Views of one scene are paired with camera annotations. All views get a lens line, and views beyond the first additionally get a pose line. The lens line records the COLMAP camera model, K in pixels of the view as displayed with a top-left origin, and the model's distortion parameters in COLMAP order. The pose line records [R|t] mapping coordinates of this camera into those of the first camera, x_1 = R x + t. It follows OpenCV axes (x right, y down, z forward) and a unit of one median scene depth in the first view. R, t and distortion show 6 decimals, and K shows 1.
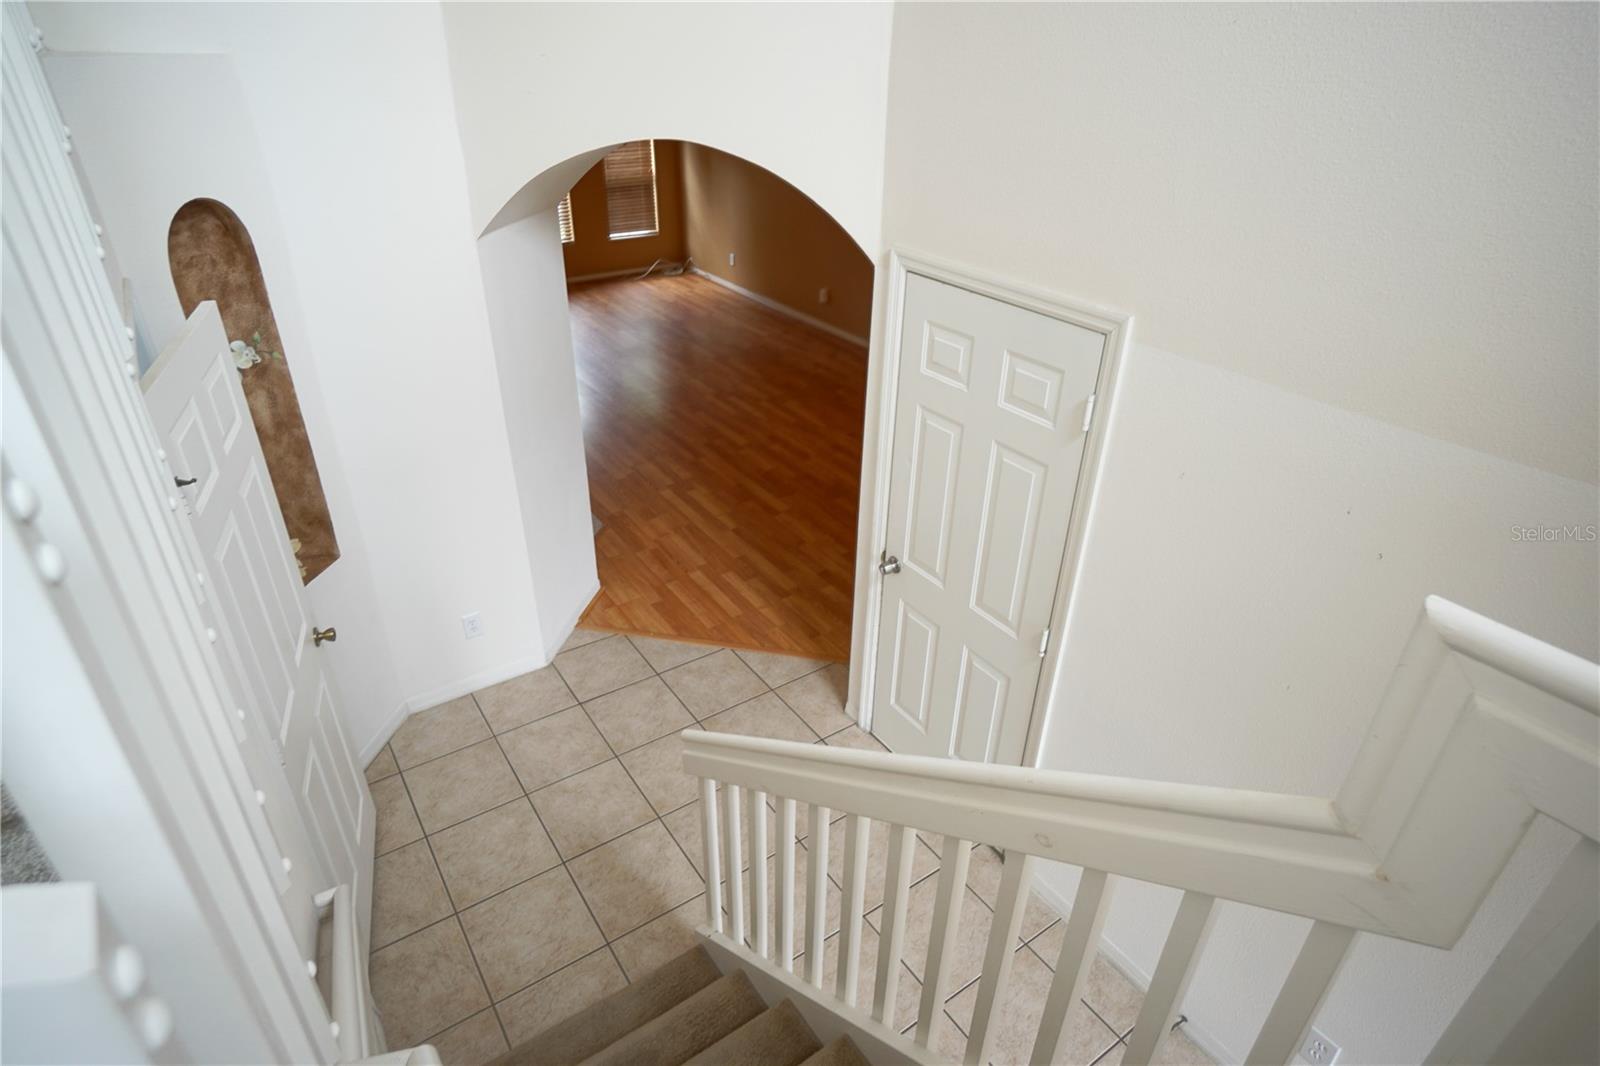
lens RADIAL K [[888.8, 0, 775.0], [0, 888.8, 537.4], [0, 0, 1]] dist [-0.023090, 0.023281]
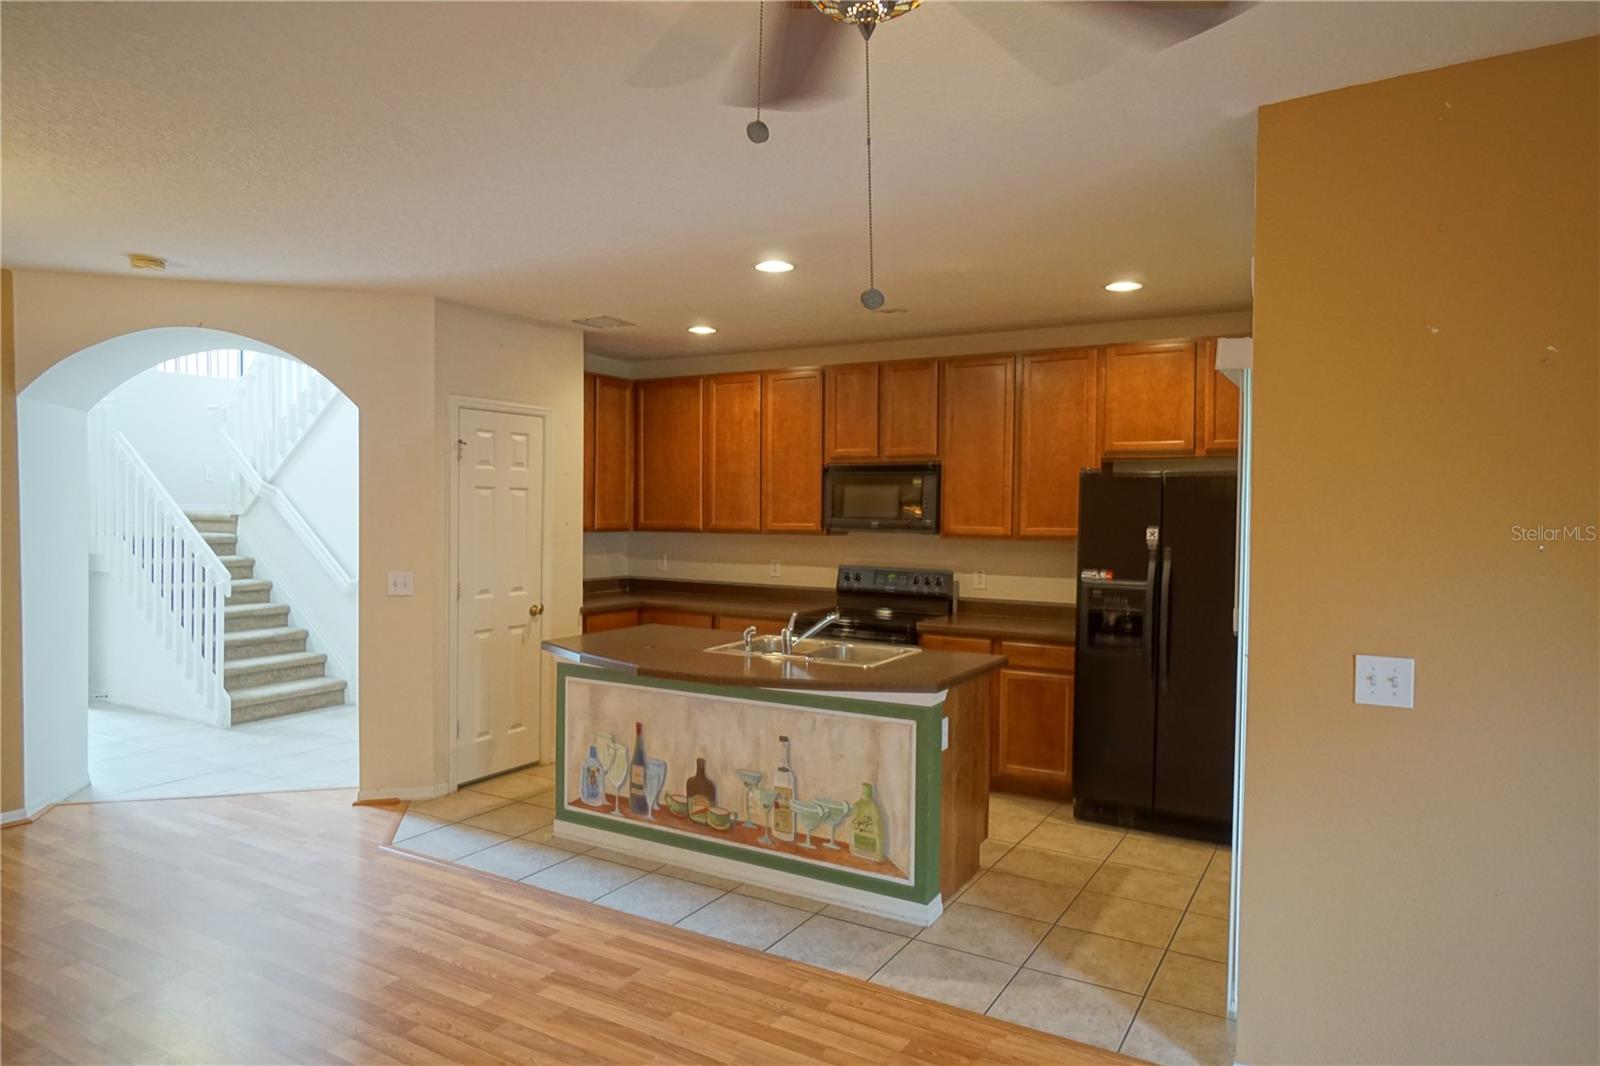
lens RADIAL K [[987.8, 0, 796.8], [0, 987.8, 535.4], [0, 0, 1]] dist [-0.001178, -0.000048]
pose [[-0.895931, -0.002784, -0.444185, -0.109264], [-0.237823, 0.847587, 0.474380, -0.566744], [0.375165, 0.530649, -0.760041, 1.327639]]
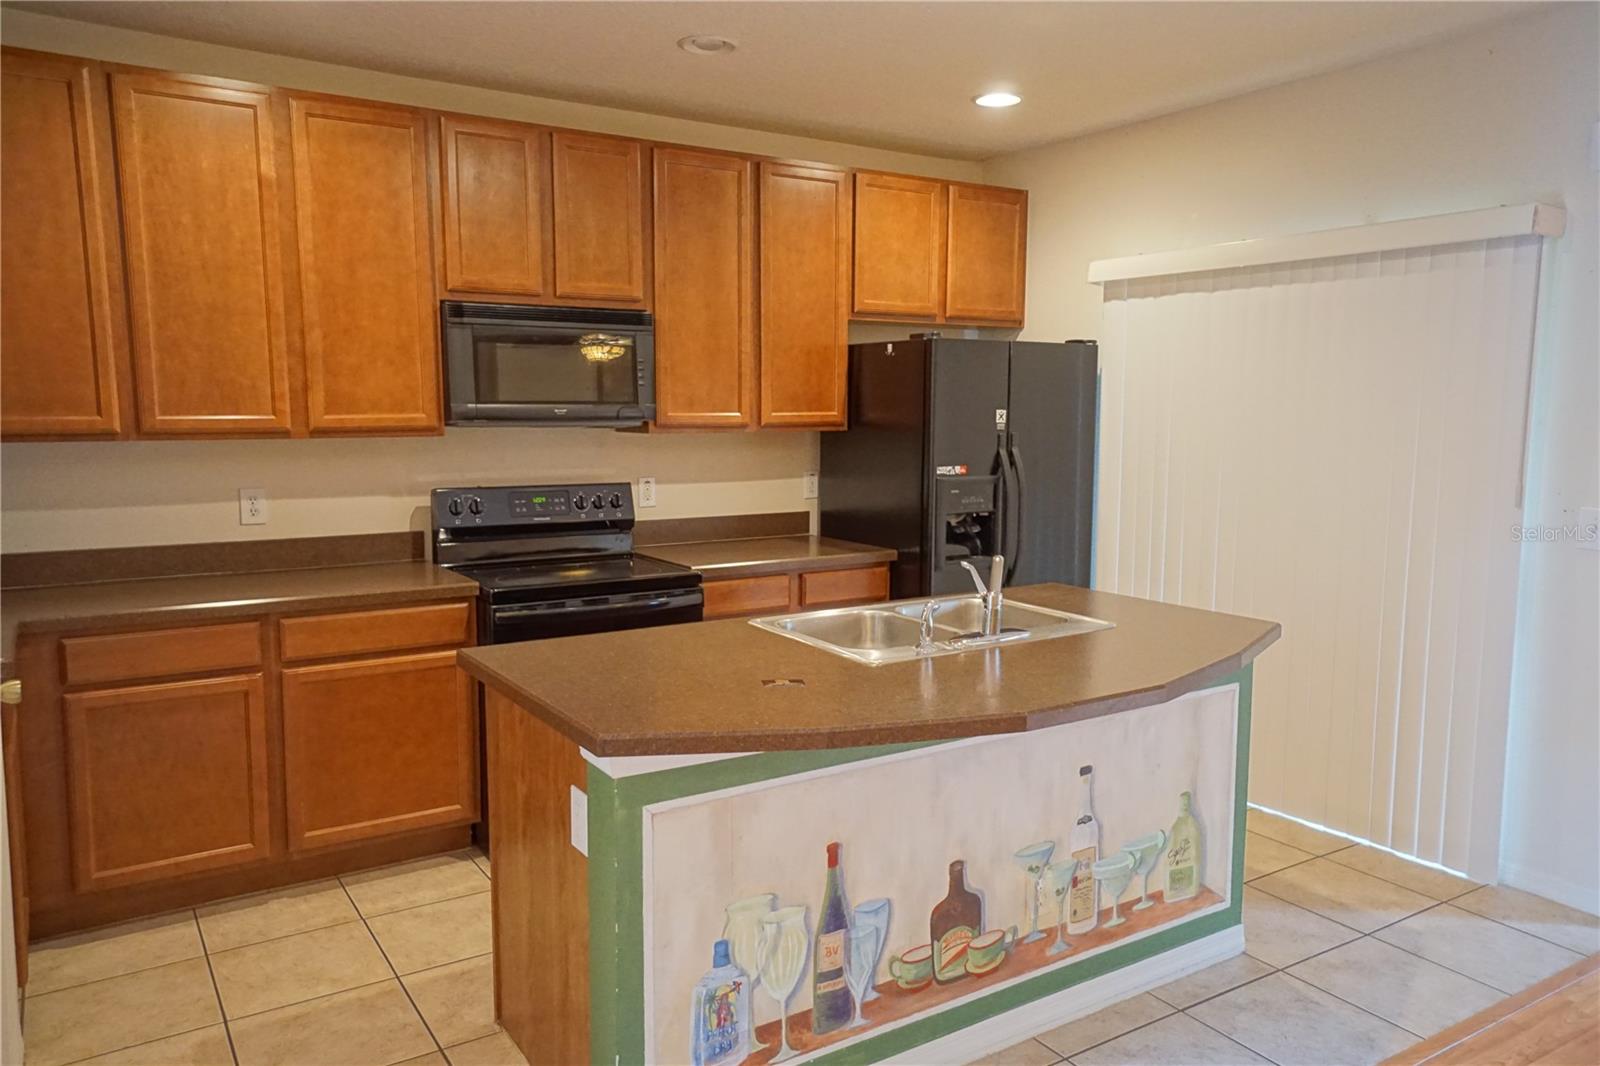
lens RADIAL K [[1133.0, 0, 800.0], [0, 1133.0, 533.0], [0, 0, 1]] dist [0.035885, 0.001706]
pose [[-0.010267, 0.113112, -0.993529, 0.032828], [-0.509073, 0.854592, 0.102555, -0.242703], [0.860662, 0.506832, 0.048808, 0.786611]]
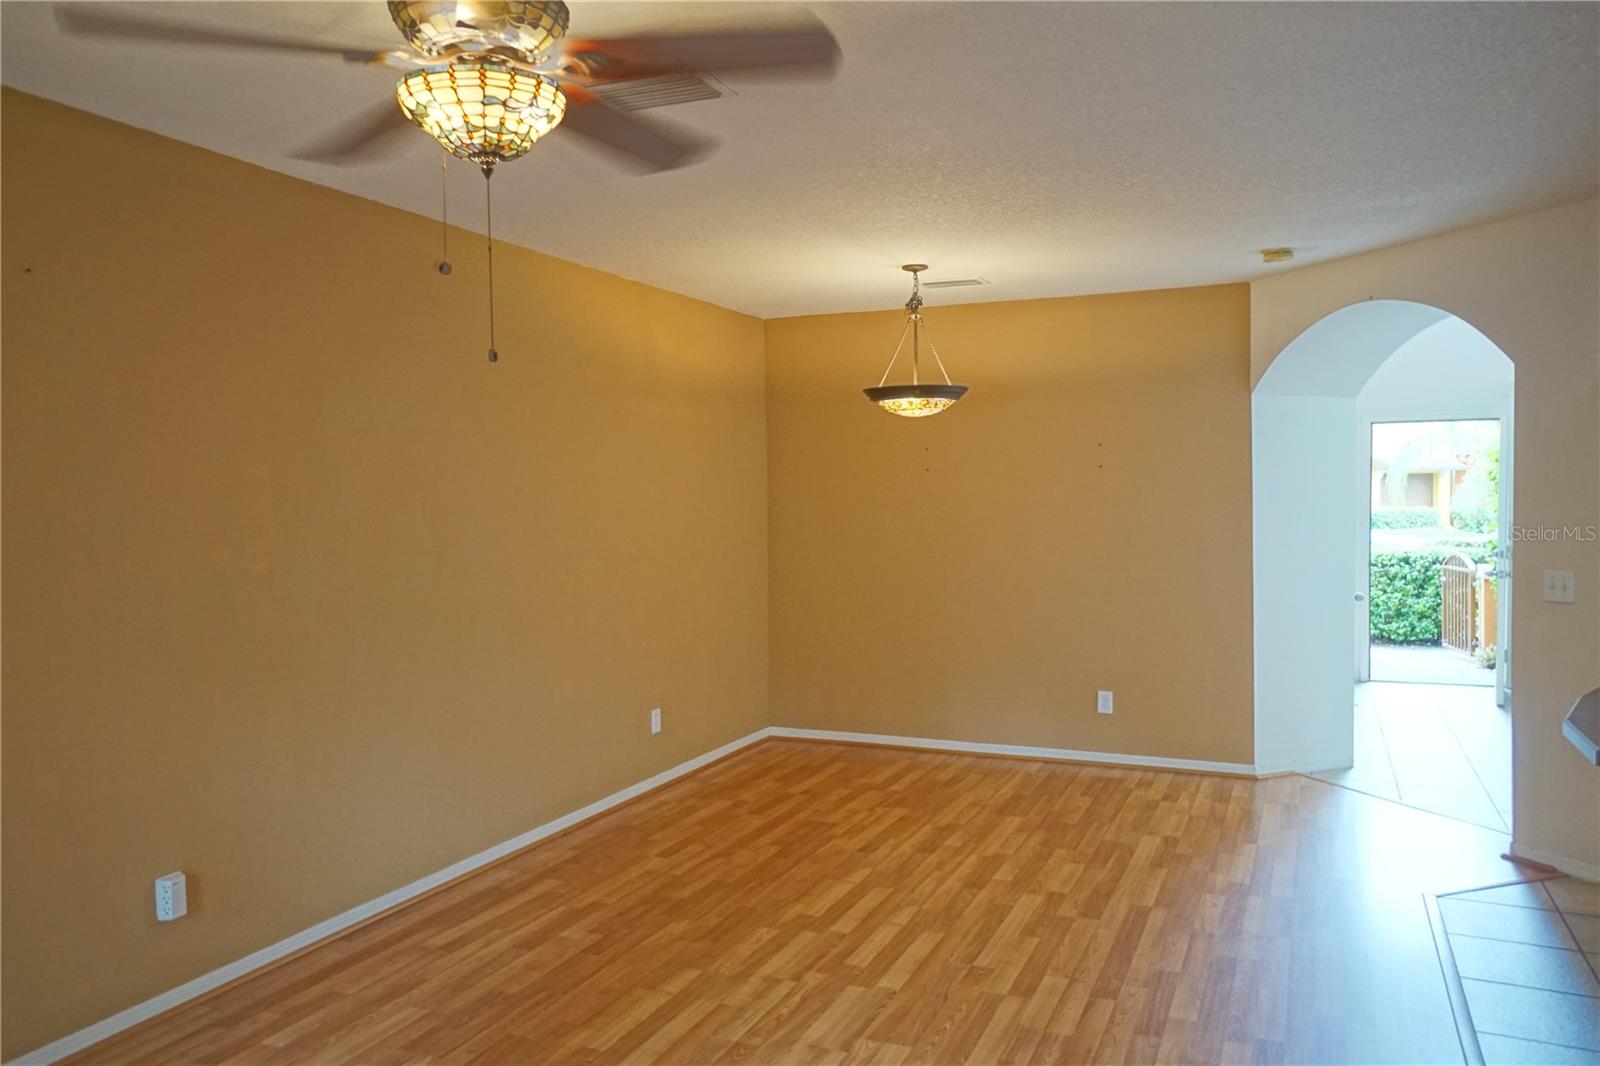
lens RADIAL K [[1207.9, 0, 800.0], [0, 1207.9, 533.0], [0, 0, 1]] dist [0.003465, 0.000410]
pose [[-0.554823, -0.026184, 0.831557, -0.517190], [0.427948, 0.848156, 0.312237, -0.542793], [-0.713465, 0.529099, -0.459371, 1.285096]]
